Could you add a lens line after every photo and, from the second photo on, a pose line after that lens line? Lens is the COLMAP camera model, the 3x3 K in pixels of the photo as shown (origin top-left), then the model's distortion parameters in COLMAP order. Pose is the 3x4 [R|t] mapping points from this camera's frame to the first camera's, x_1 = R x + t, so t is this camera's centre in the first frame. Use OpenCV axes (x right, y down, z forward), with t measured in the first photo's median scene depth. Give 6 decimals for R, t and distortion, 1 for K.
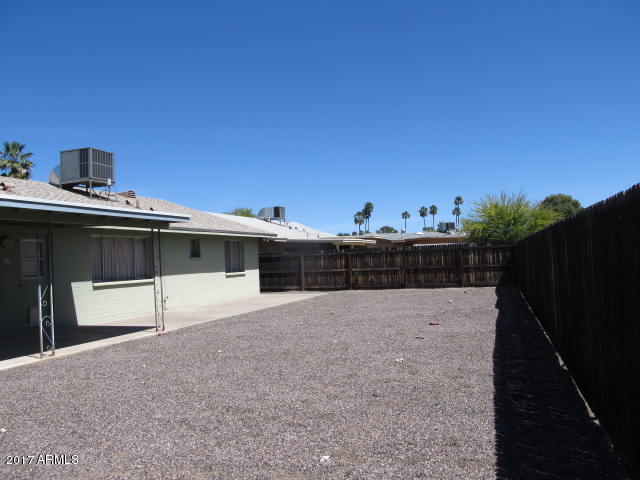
lens RADIAL K [[527.5, 0, 316.3], [0, 527.5, 240.3], [0, 0, 1]] dist [-0.057422, 0.026818]
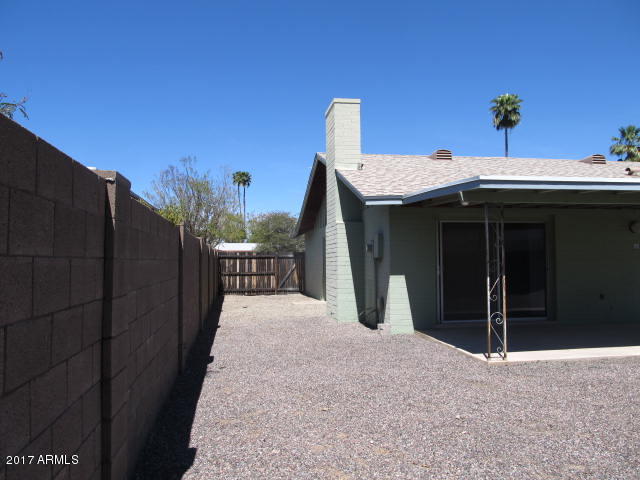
lens RADIAL K [[527.5, 0, 321.7], [0, 527.5, 241.5], [0, 0, 1]] dist [-0.057422, 0.026818]
pose [[0.491221, 0.003647, -0.871027, -0.017499], [0.023118, 0.999584, 0.017222, 0.000229], [0.870728, -0.028597, 0.490933, -0.005344]]
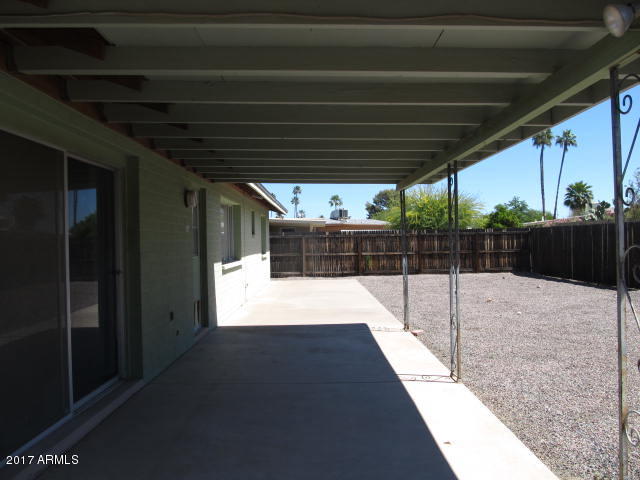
lens RADIAL K [[527.5, 0, 319.8], [0, 527.5, 240.6], [0, 0, 1]] dist [-0.057422, 0.026818]
pose [[0.939994, 0.023110, 0.340406, -0.386095], [-0.031437, 0.999326, 0.018968, 0.022265], [-0.339739, -0.028531, 0.940087, 0.206062]]
